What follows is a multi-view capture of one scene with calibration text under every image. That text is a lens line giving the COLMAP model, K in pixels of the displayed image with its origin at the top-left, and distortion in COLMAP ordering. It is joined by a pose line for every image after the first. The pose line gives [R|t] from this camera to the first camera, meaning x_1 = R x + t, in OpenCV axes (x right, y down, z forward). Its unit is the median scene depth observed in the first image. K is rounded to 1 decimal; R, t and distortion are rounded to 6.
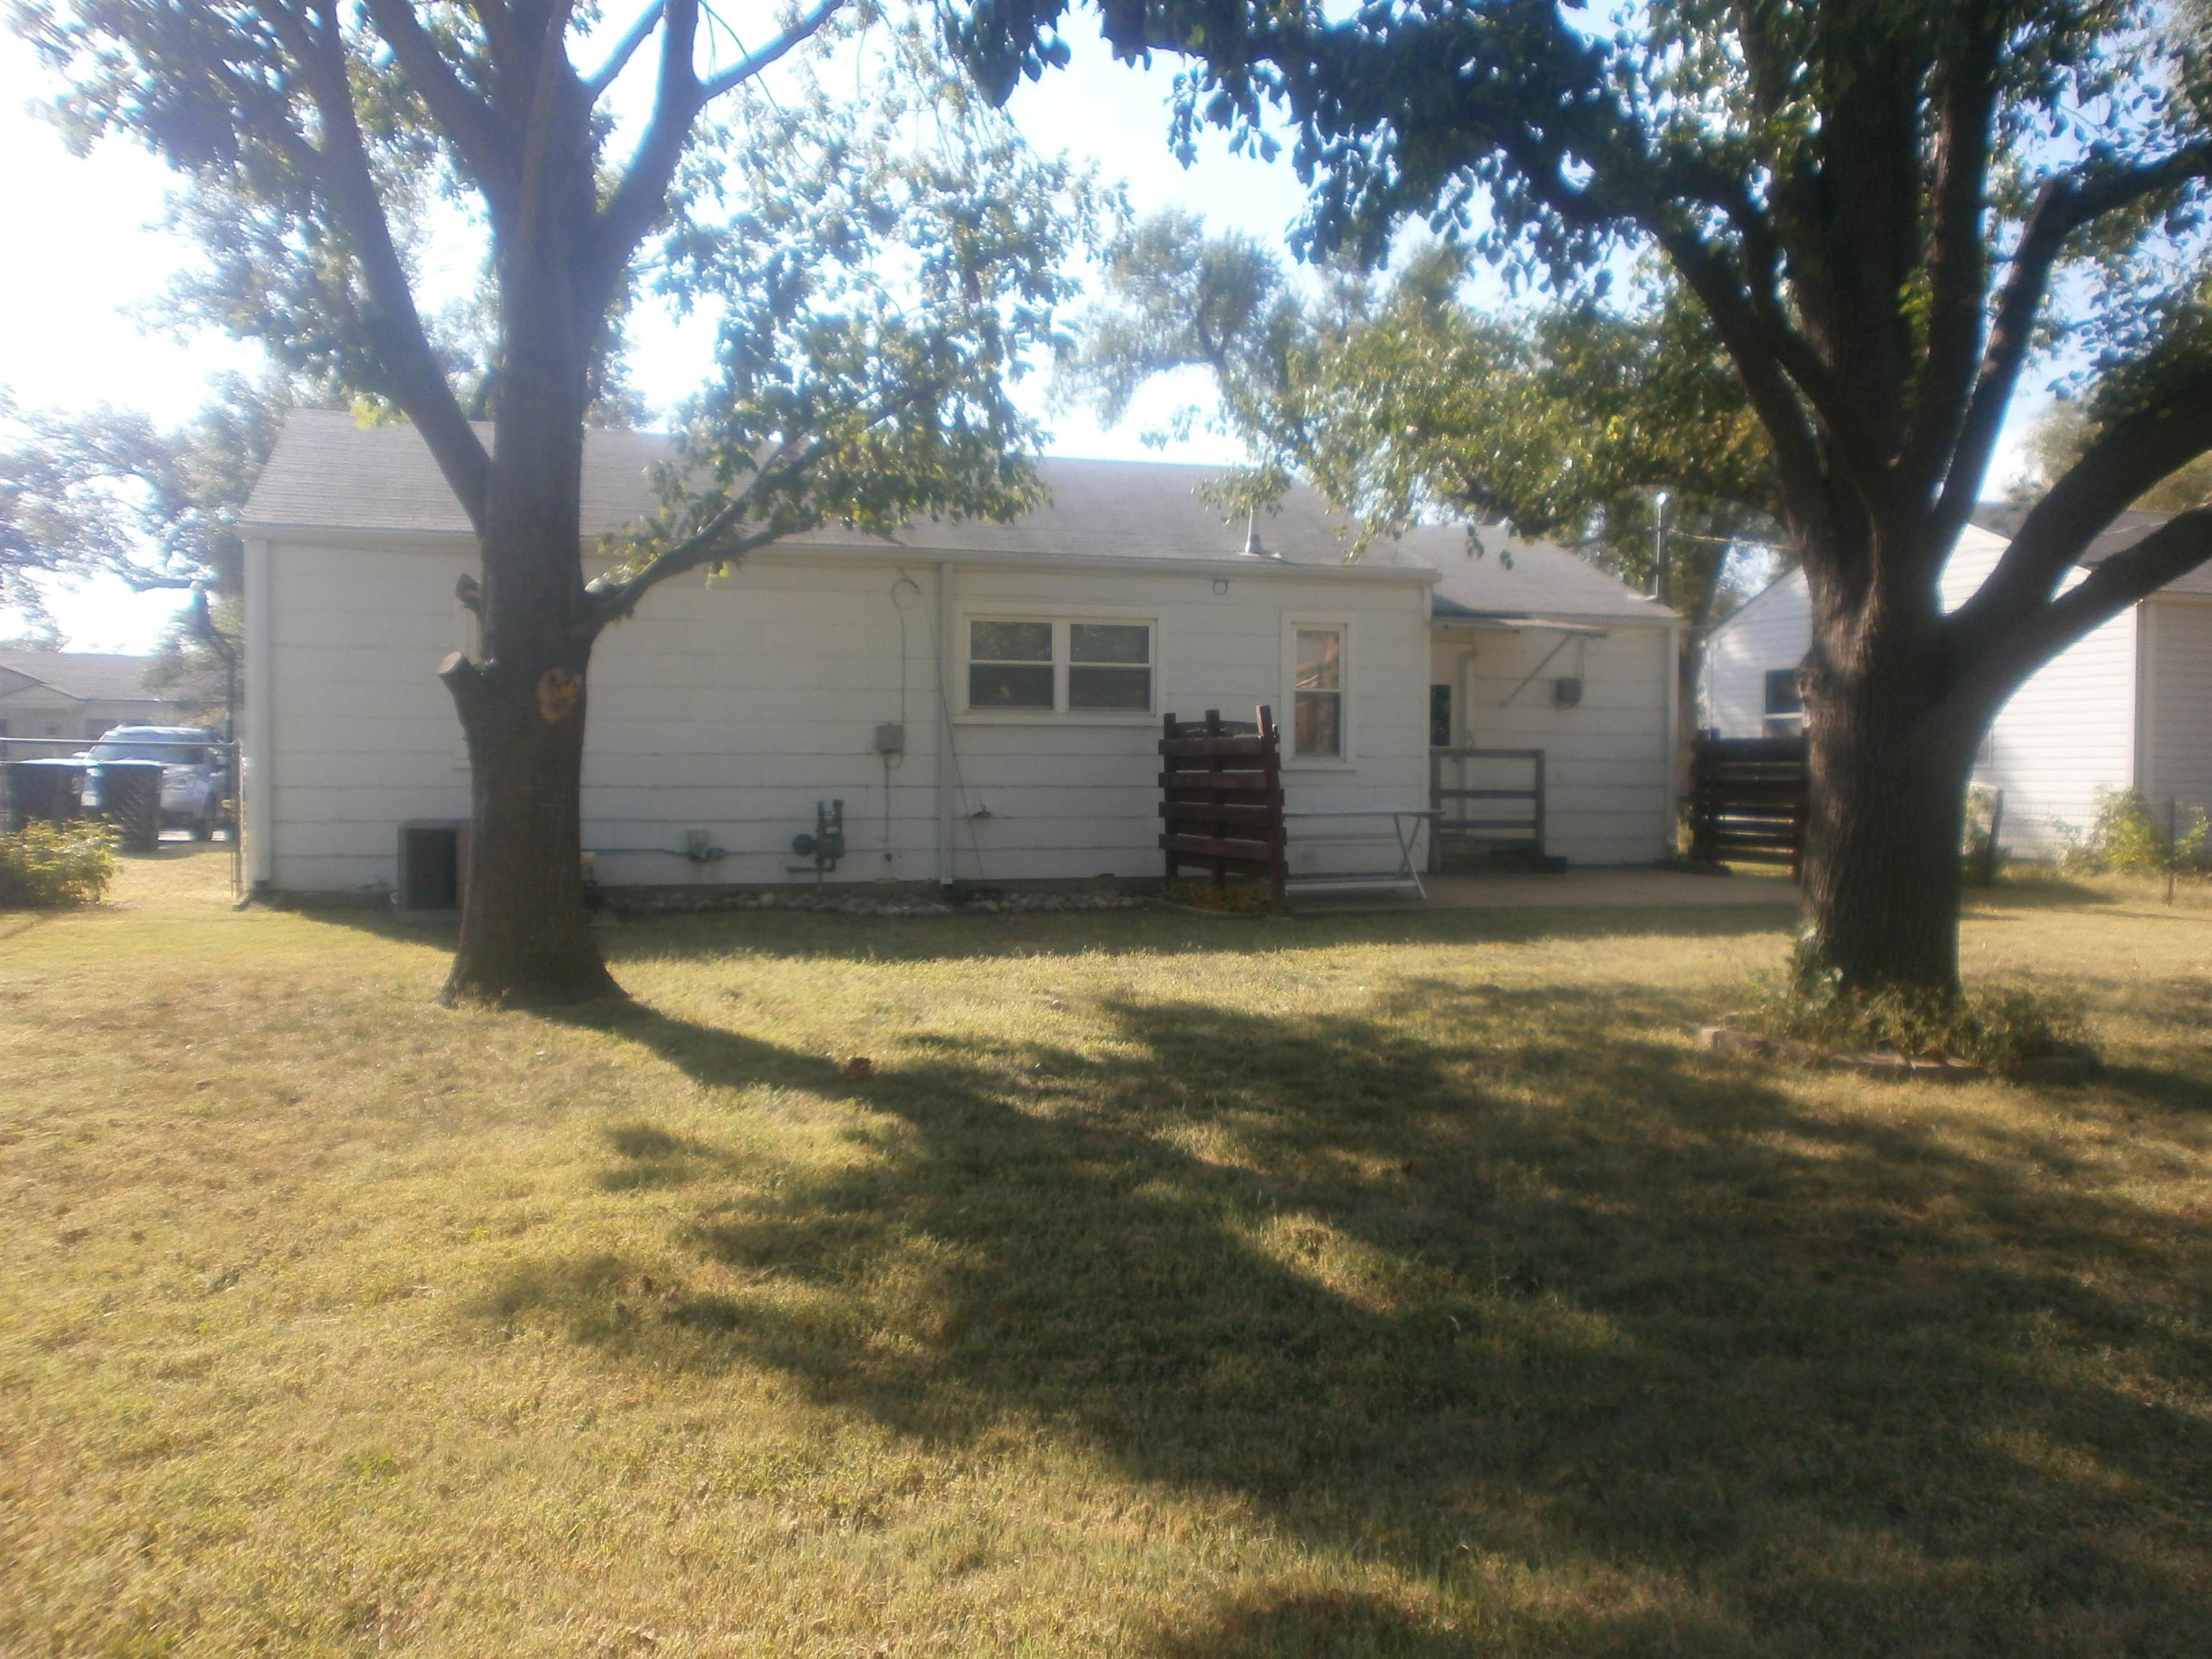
lens RADIAL K [[1808.0, 0, 1108.8], [0, 1808.0, 831.3], [0, 0, 1]] dist [-0.055006, 0.082208]
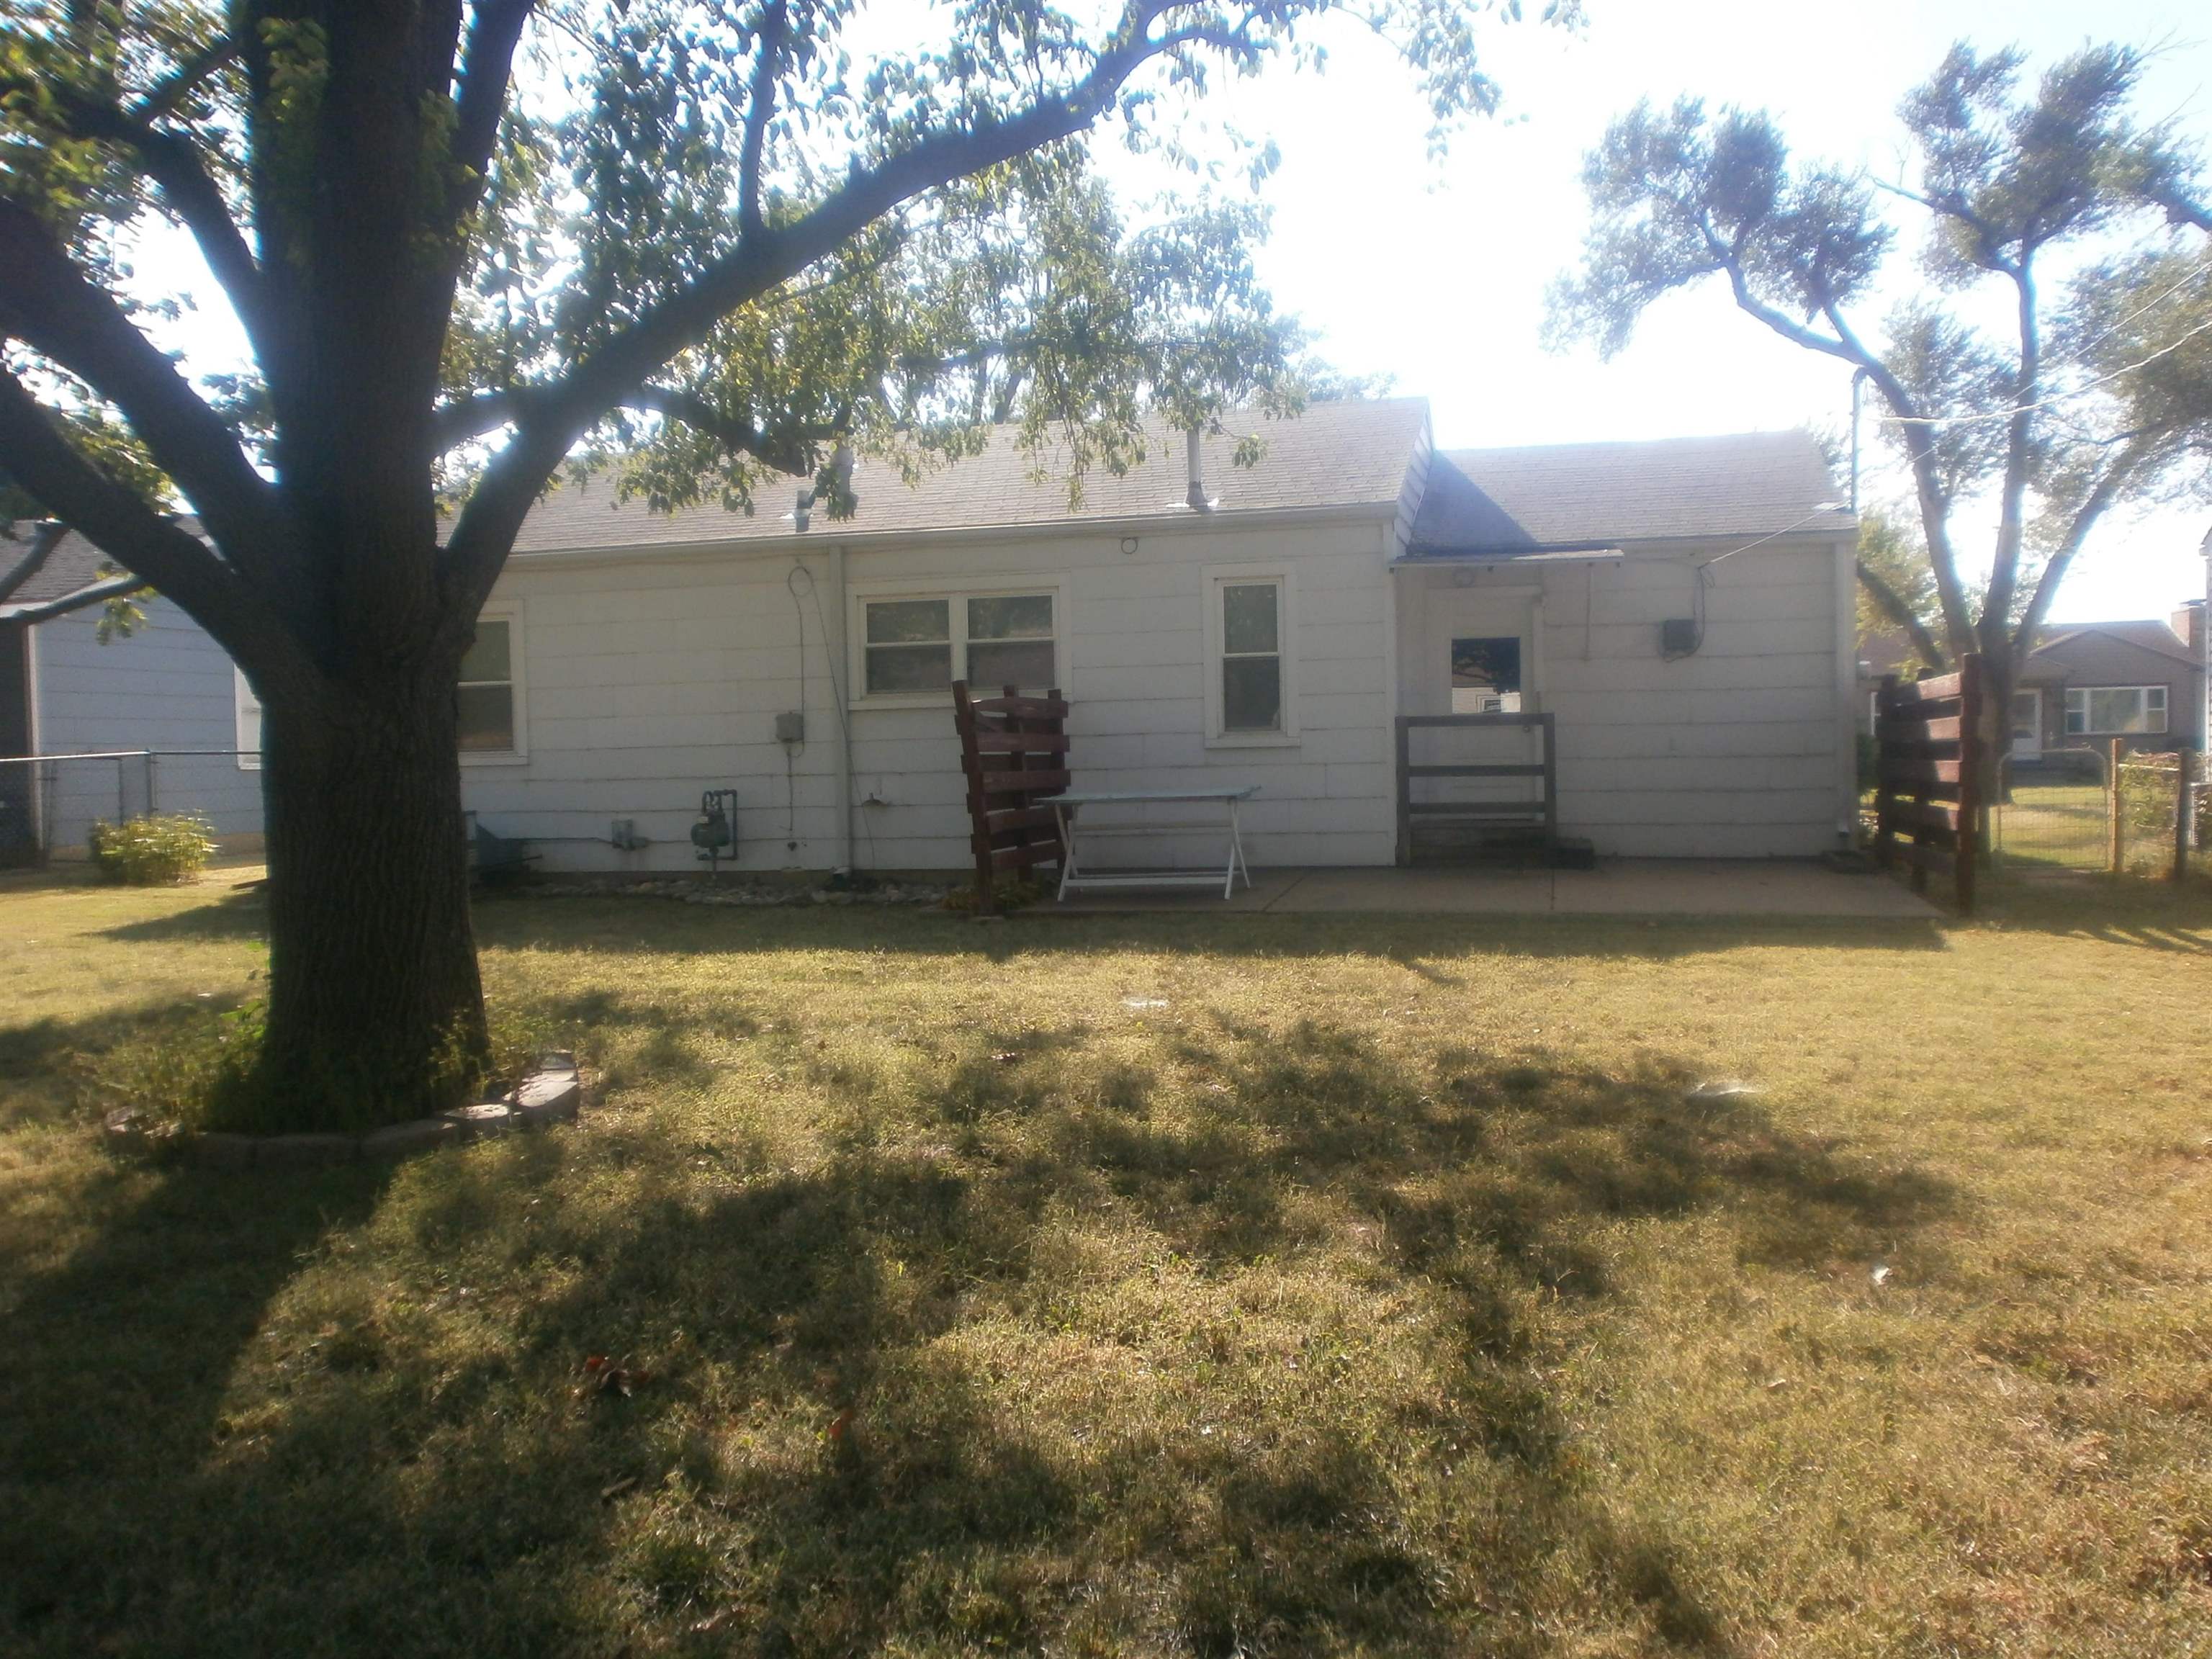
lens RADIAL K [[1808.0, 0, 1107.1], [0, 1808.0, 826.2], [0, 0, 1]] dist [-0.055006, 0.082208]
pose [[0.854052, -0.001529, -0.520185, 0.539788], [0.005690, 0.999963, 0.006402, -0.001978], [0.520156, -0.008427, 0.854030, 0.240148]]
